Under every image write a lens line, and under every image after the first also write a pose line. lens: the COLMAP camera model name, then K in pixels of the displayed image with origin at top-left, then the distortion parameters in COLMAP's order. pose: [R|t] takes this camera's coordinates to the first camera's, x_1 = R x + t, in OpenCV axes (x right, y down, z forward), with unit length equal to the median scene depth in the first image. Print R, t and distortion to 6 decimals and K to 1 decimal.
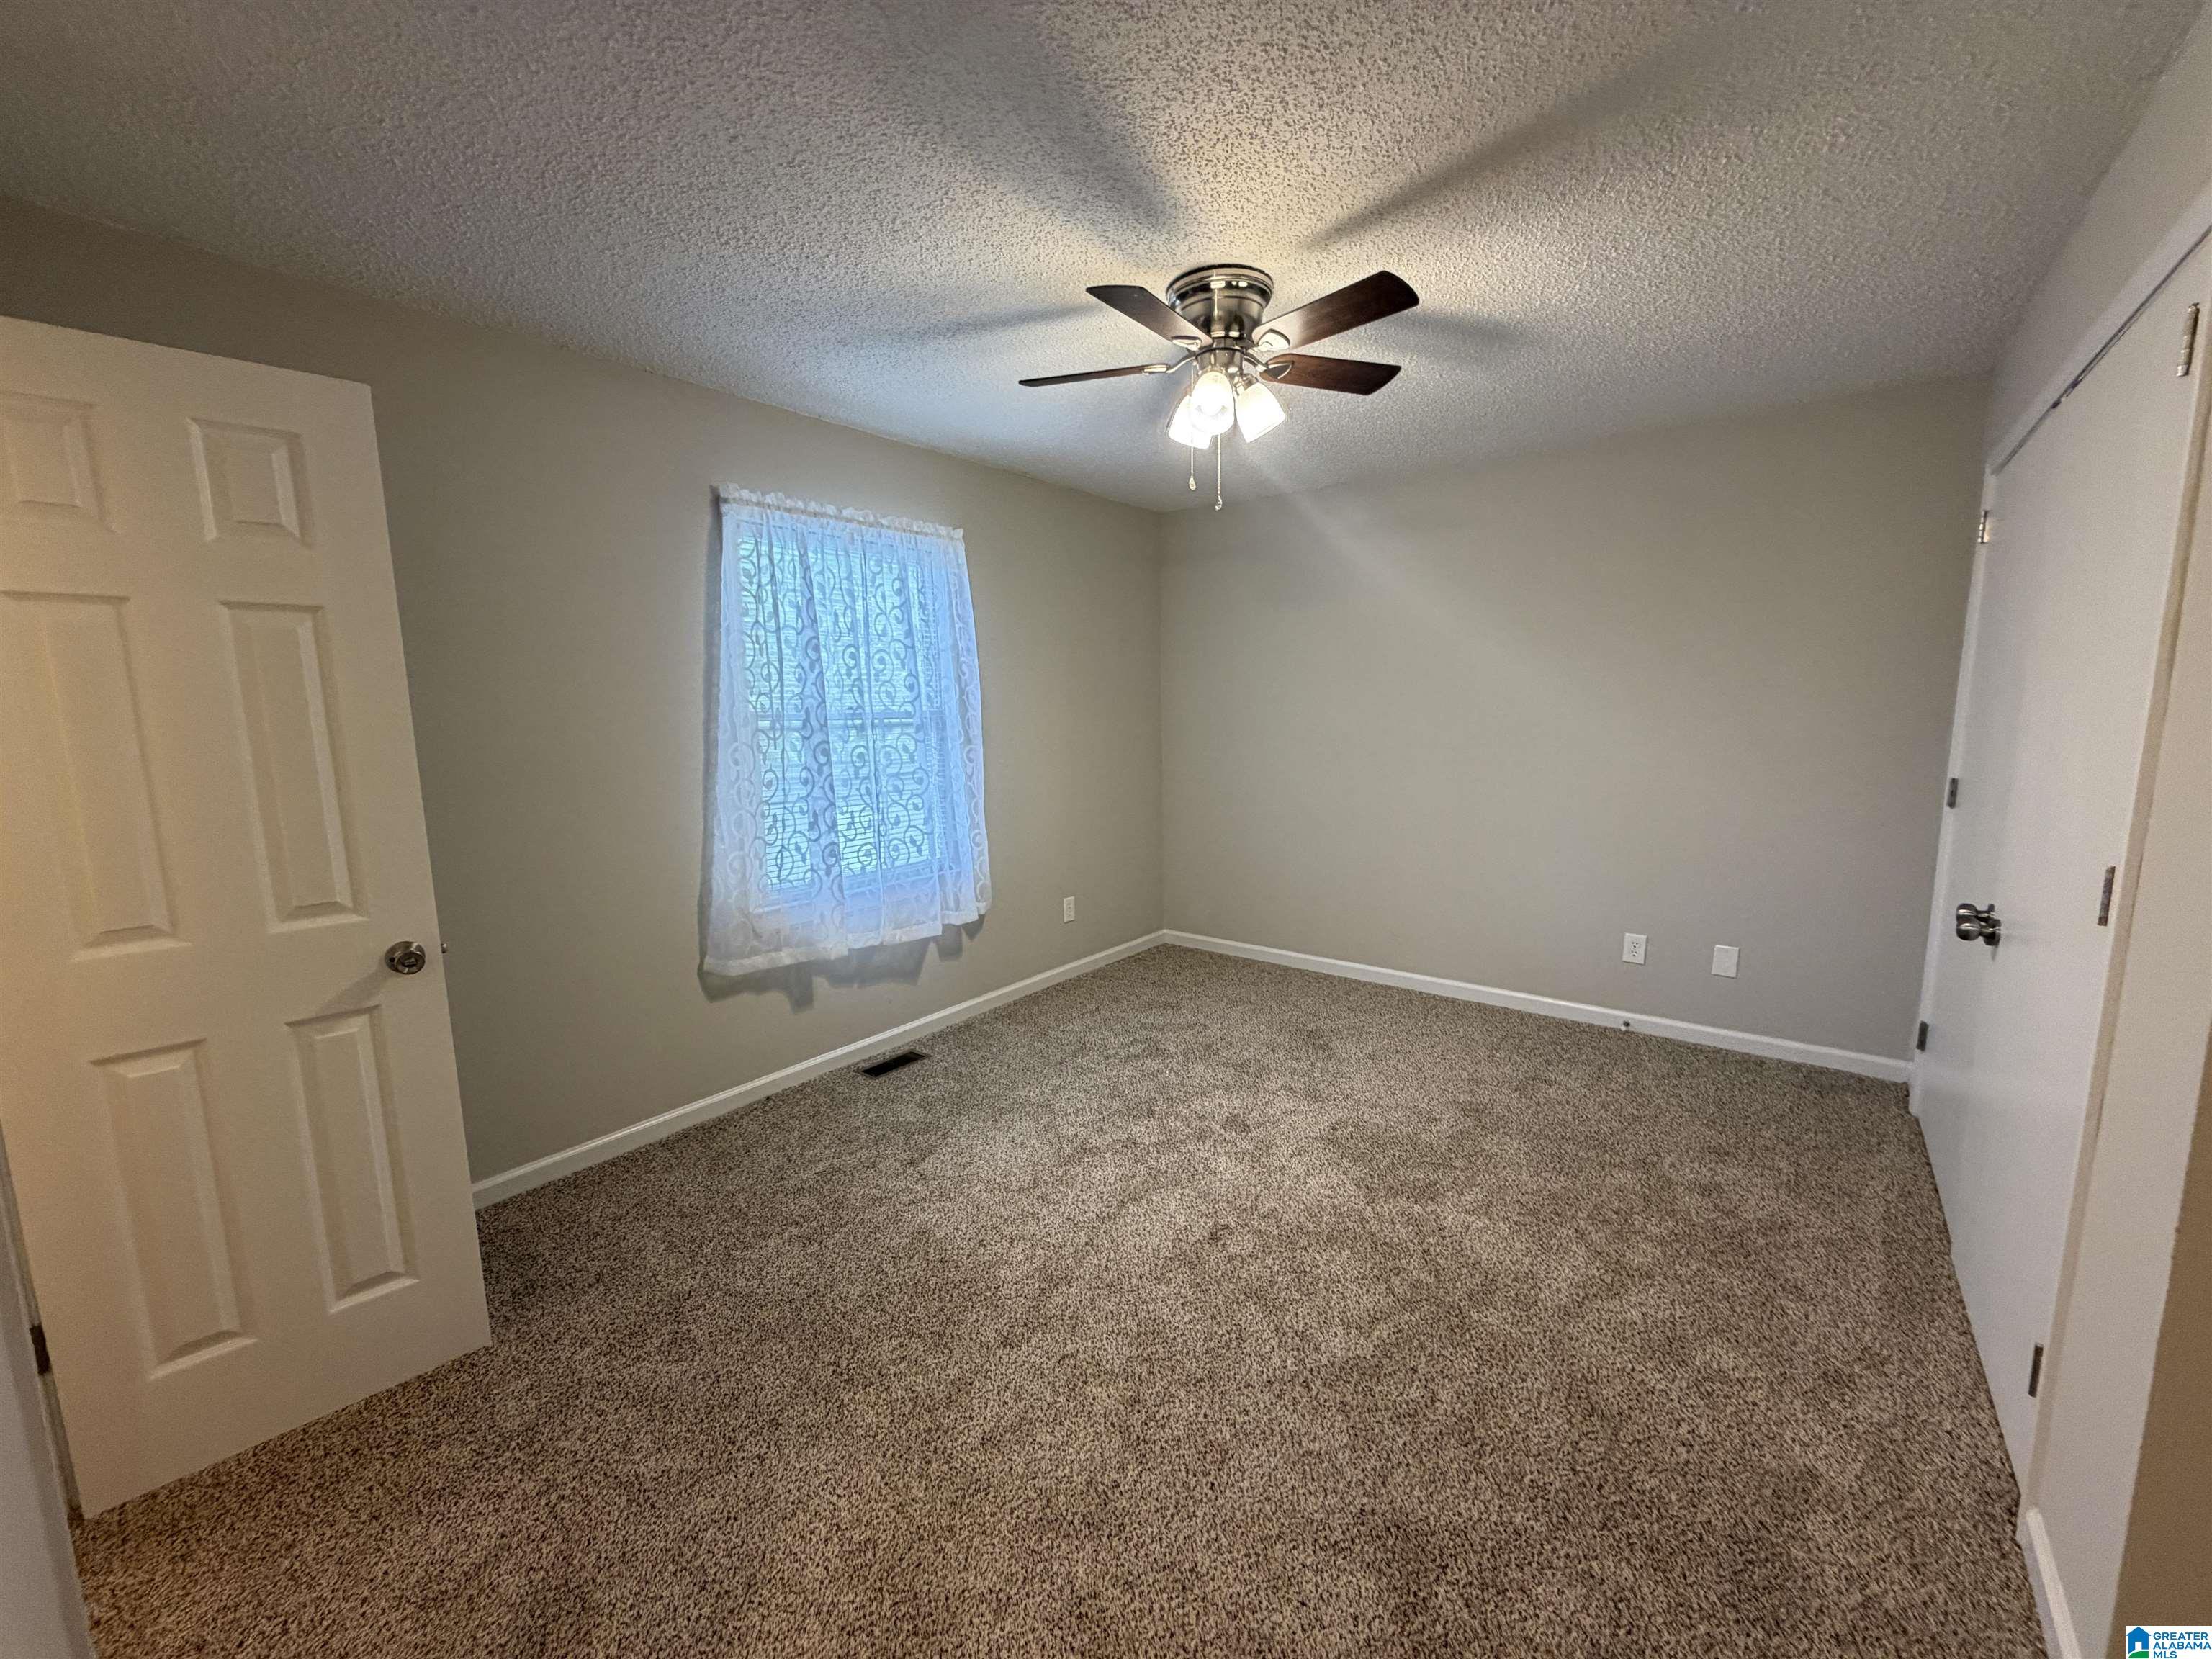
lens RADIAL K [[881.2, 0, 1104.1], [0, 881.2, 830.0], [0, 0, 1]] dist [-0.000200, 0.000042]
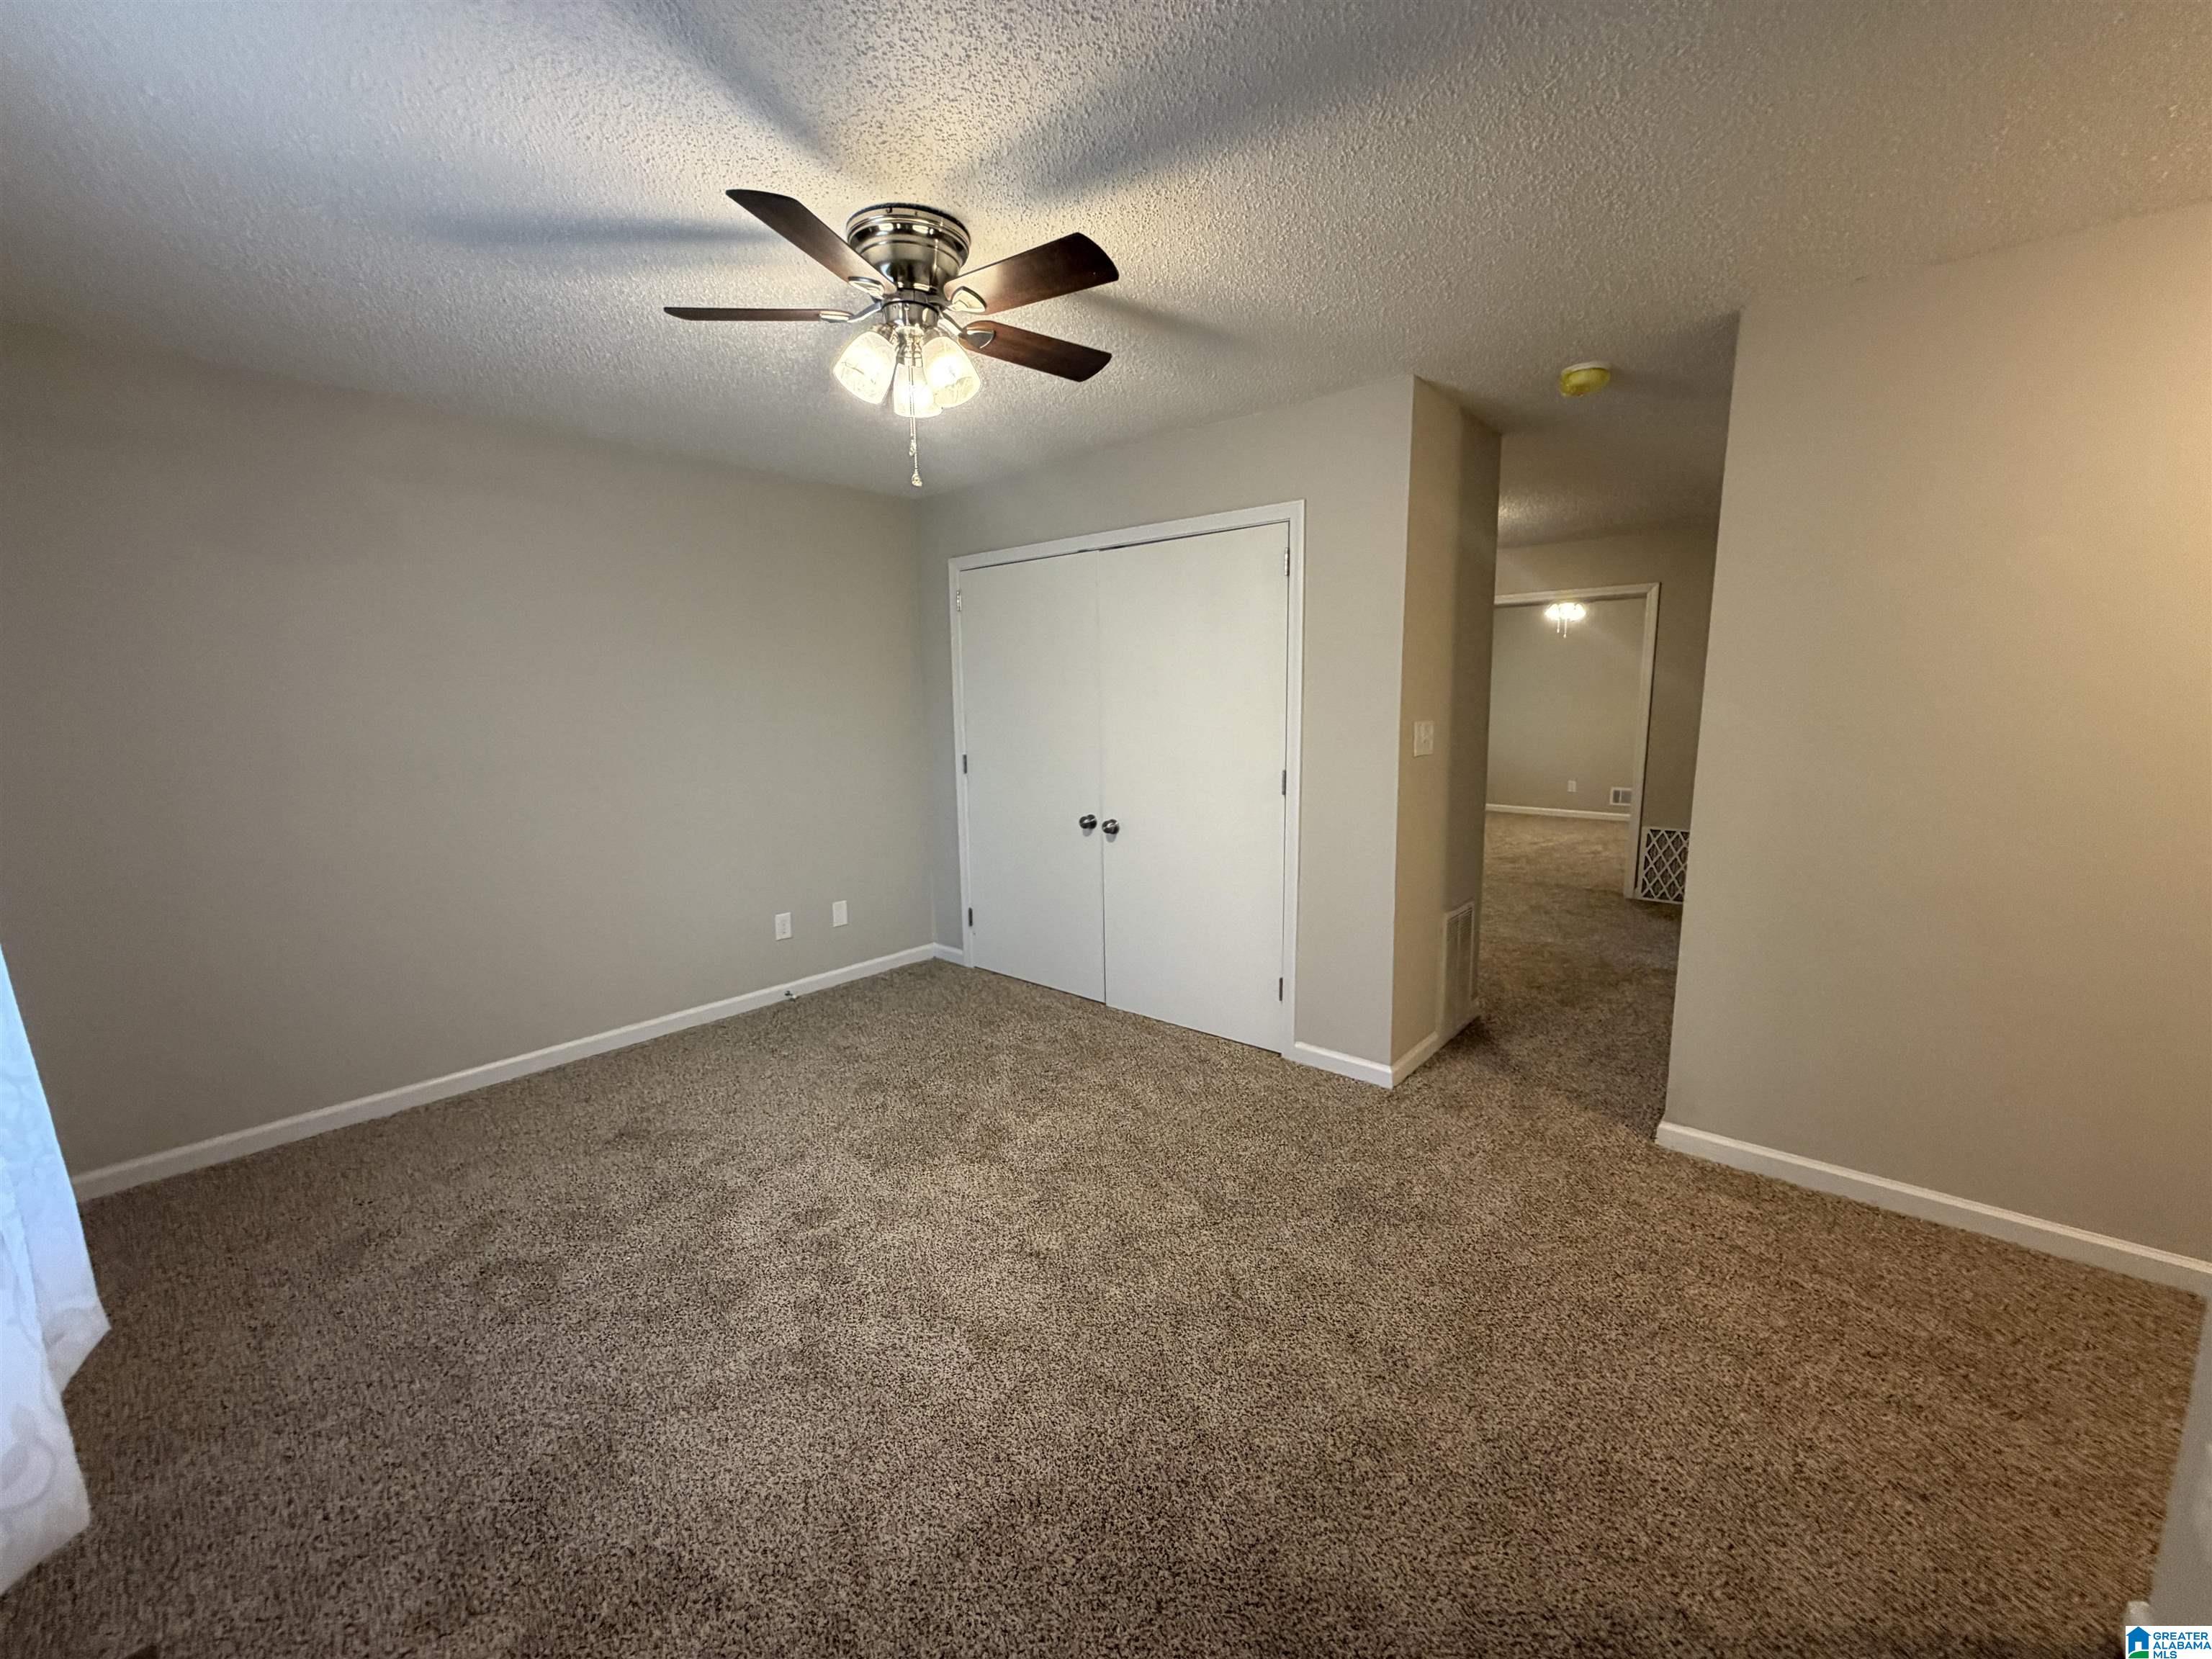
lens RADIAL K [[881.2, 0, 1104.1], [0, 881.2, 830.0], [0, 0, 1]] dist [-0.000200, 0.000042]
pose [[0.033434, -0.132747, 0.990586, -0.573841], [0.151267, 0.980394, 0.126276, -0.079305], [-0.987927, 0.145621, 0.052859, 0.602363]]
